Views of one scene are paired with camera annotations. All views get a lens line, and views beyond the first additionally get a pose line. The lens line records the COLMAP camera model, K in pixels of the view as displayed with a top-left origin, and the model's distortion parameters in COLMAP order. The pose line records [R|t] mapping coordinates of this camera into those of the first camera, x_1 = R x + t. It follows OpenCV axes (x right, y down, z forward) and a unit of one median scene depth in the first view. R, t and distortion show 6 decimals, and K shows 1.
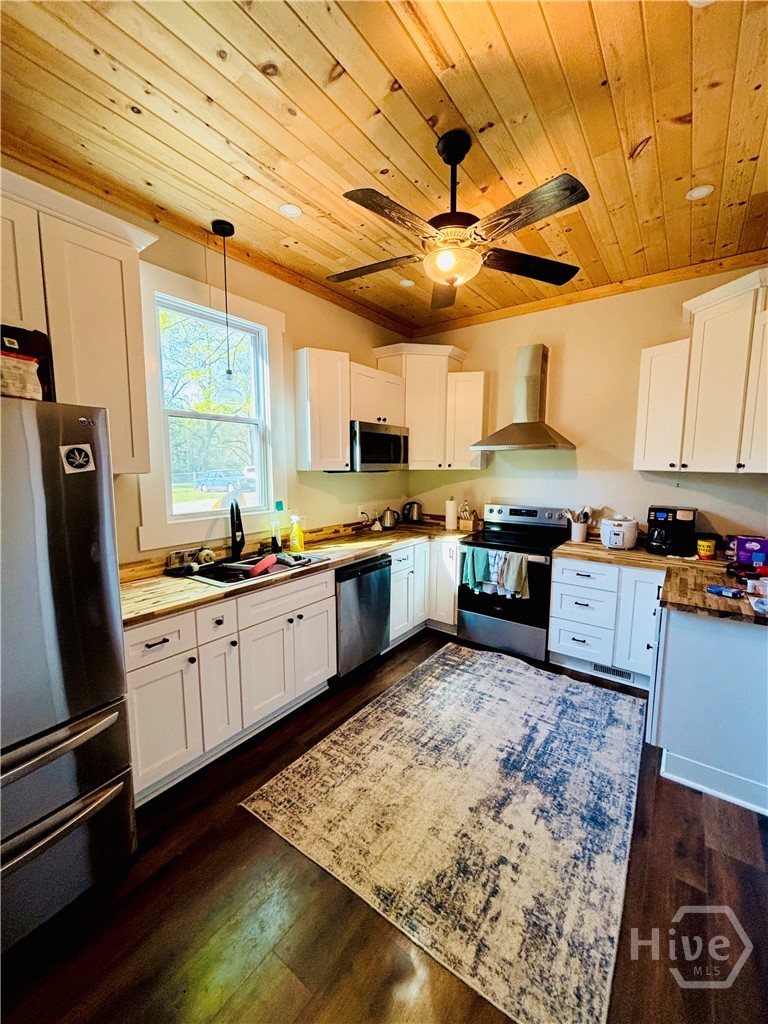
lens RADIAL K [[410.9, 0, 385.4], [0, 410.9, 511.6], [0, 0, 1]] dist [-0.000857, 0.001131]
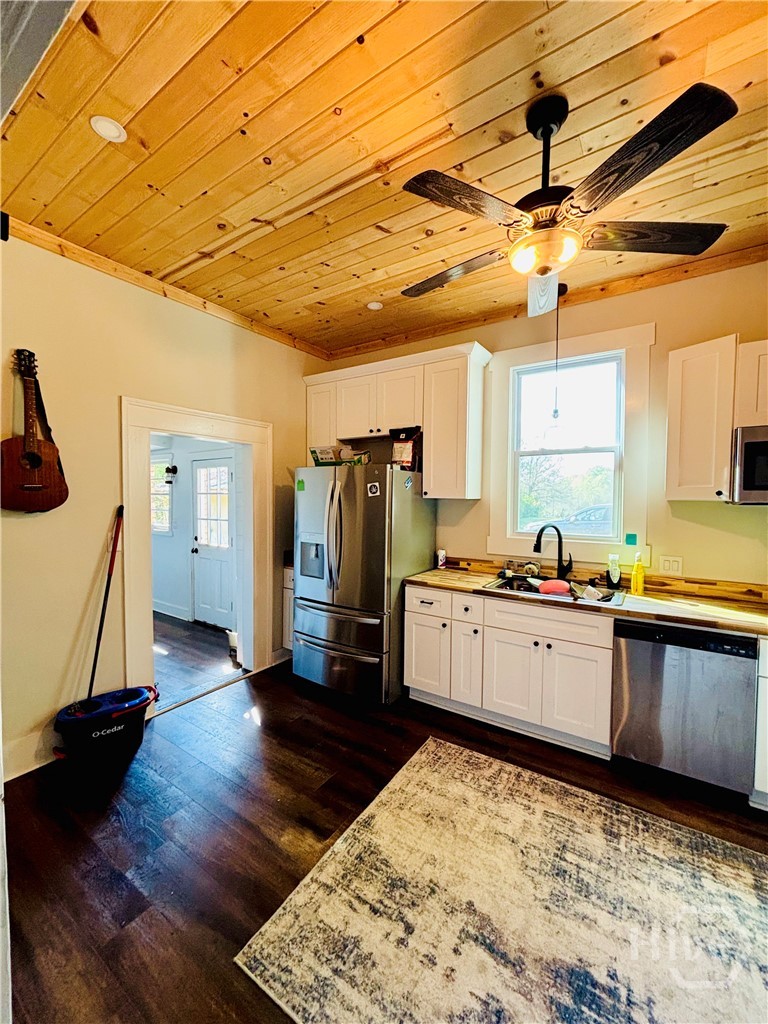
lens RADIAL K [[410.9, 0, 385.7], [0, 410.9, 512.2], [0, 0, 1]] dist [-0.000857, 0.001131]
pose [[0.044874, 0.039123, -0.998226, 1.083407], [-0.117759, 0.992473, 0.033604, -0.071205], [0.992028, 0.116042, 0.049144, 0.757977]]
